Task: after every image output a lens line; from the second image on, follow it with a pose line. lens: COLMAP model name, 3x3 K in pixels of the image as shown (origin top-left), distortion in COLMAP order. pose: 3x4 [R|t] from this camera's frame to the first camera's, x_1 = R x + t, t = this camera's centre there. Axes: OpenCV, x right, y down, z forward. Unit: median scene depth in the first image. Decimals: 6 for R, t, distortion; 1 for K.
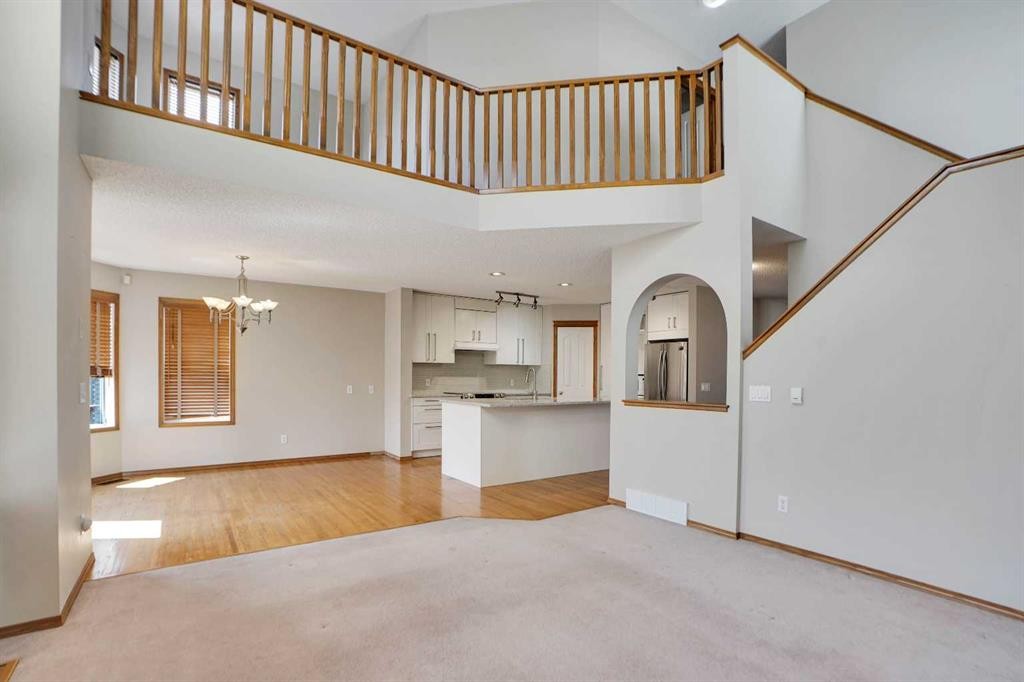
lens RADIAL K [[482.8, 0, 506.4], [0, 482.8, 375.3], [0, 0, 1]] dist [-0.050312, 0.011890]
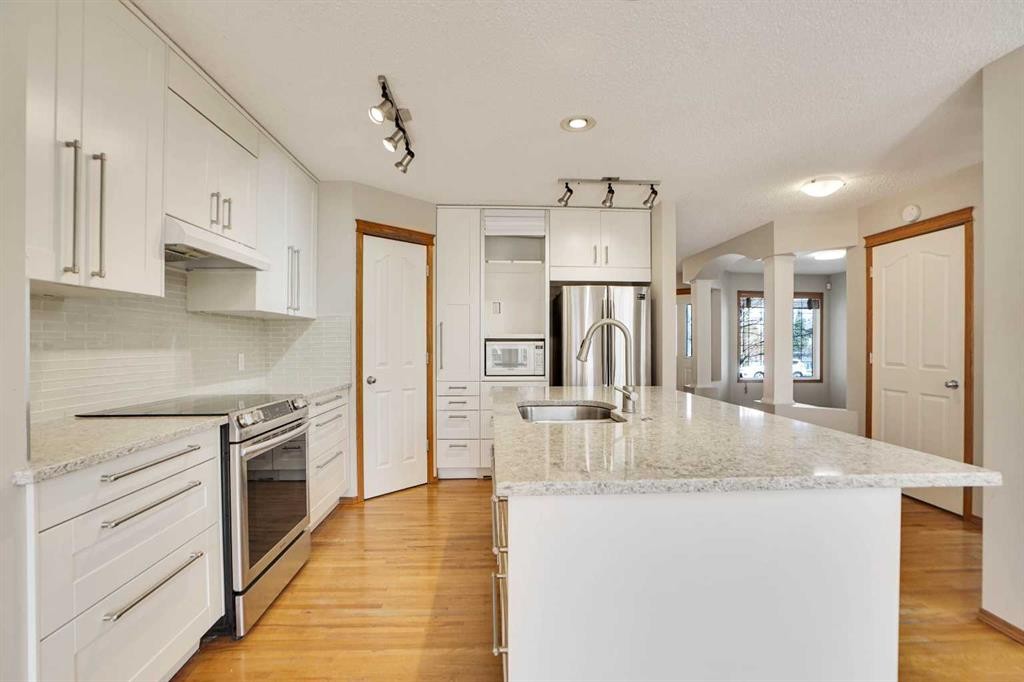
lens RADIAL K [[482.8, 0, 511.9], [0, 482.8, 337.8], [0, 0, 1]] dist [-0.050312, 0.011890]
pose [[0.513075, -0.005993, 0.858323, -0.248180], [0.002844, 0.999982, 0.005282, -0.005706], [-0.858339, -0.000269, 0.513083, 0.780024]]
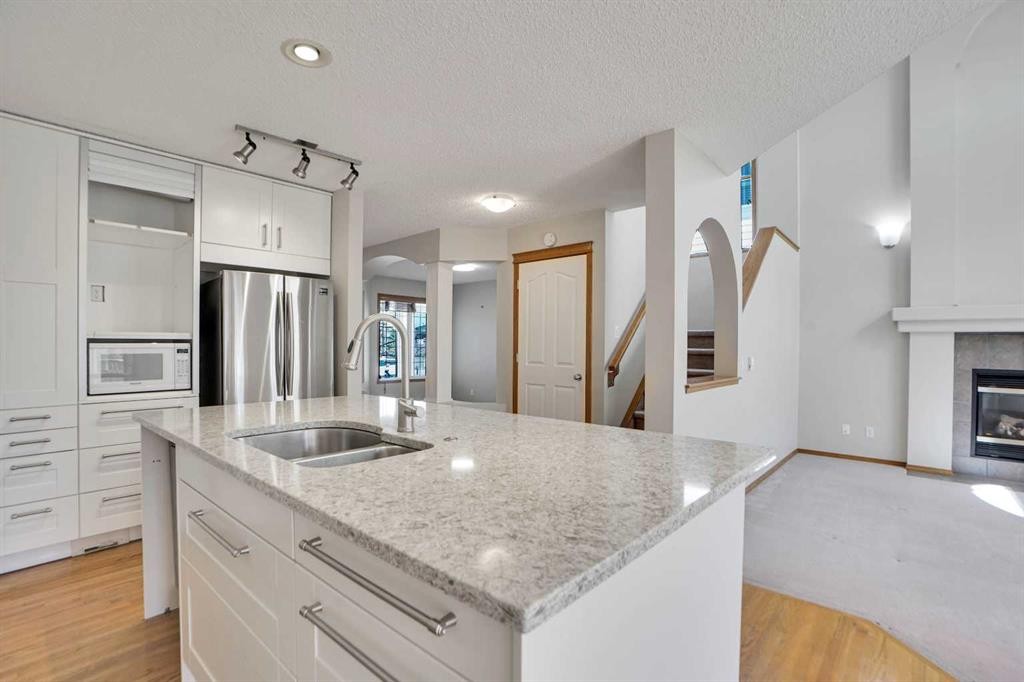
lens RADIAL K [[482.8, 0, 511.1], [0, 482.8, 343.4], [0, 0, 1]] dist [-0.050312, 0.011890]
pose [[-0.246360, -0.012767, 0.969094, -0.198865], [-0.008547, 0.999903, 0.011000, -0.004941], [-0.969141, -0.005573, -0.246445, 0.880784]]
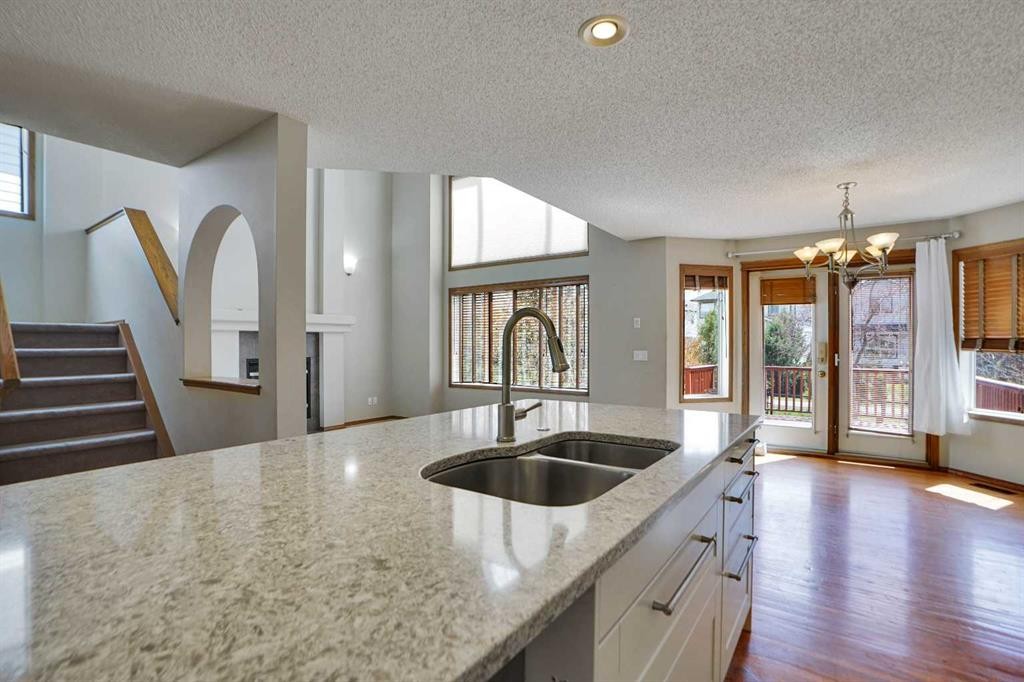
lens RADIAL K [[482.8, 0, 519.4], [0, 482.8, 346.2], [0, 0, 1]] dist [-0.050312, 0.011890]
pose [[-0.932772, -0.007158, -0.360396, 0.121745], [-0.010927, 0.999905, 0.008421, -0.002936], [0.360302, 0.011793, -0.932761, 1.078198]]
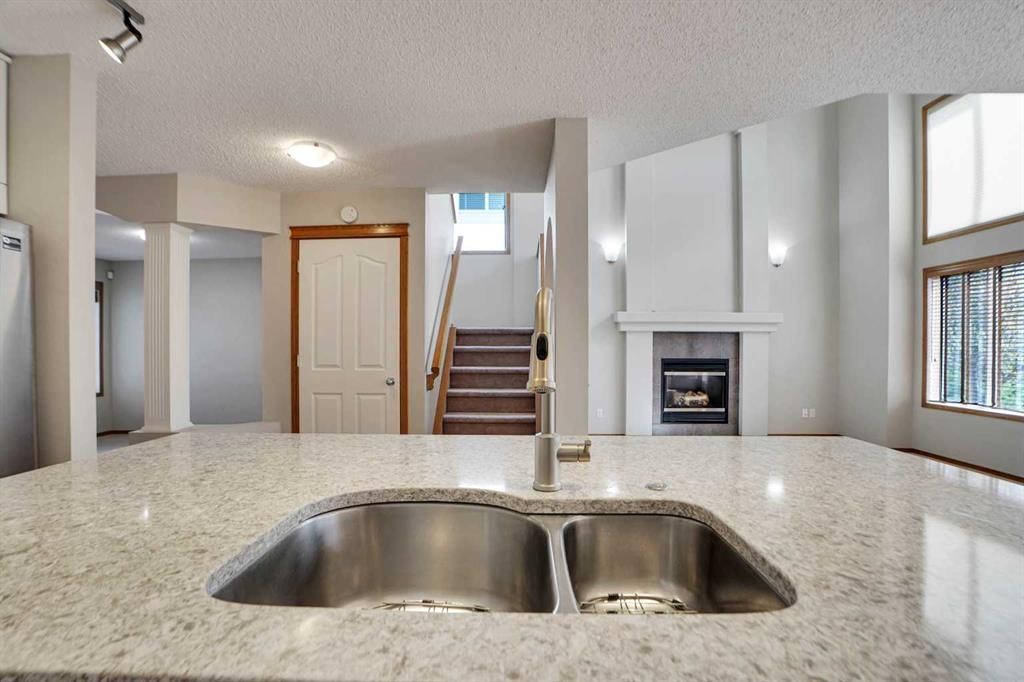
lens RADIAL K [[482.8, 0, 512.6], [0, 482.8, 348.2], [0, 0, 1]] dist [-0.050312, 0.011890]
pose [[-0.813312, -0.018938, 0.581519, -0.027251], [-0.008337, 0.999747, 0.020898, -0.004117], [-0.581767, 0.012149, -0.813264, 0.998382]]
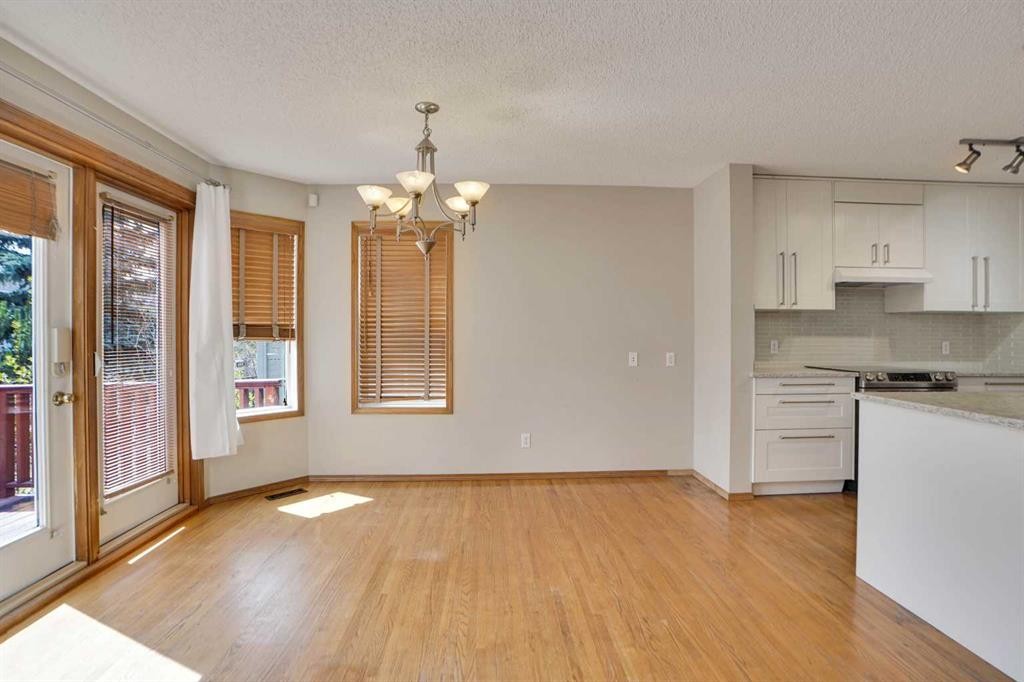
lens RADIAL K [[482.8, 0, 507.1], [0, 482.8, 337.7], [0, 0, 1]] dist [-0.050312, 0.011890]
pose [[0.849529, -0.000381, -0.527542, -0.150262], [0.006075, 0.999940, 0.009061, -0.002983], [0.527507, -0.010903, 0.849481, 0.433764]]
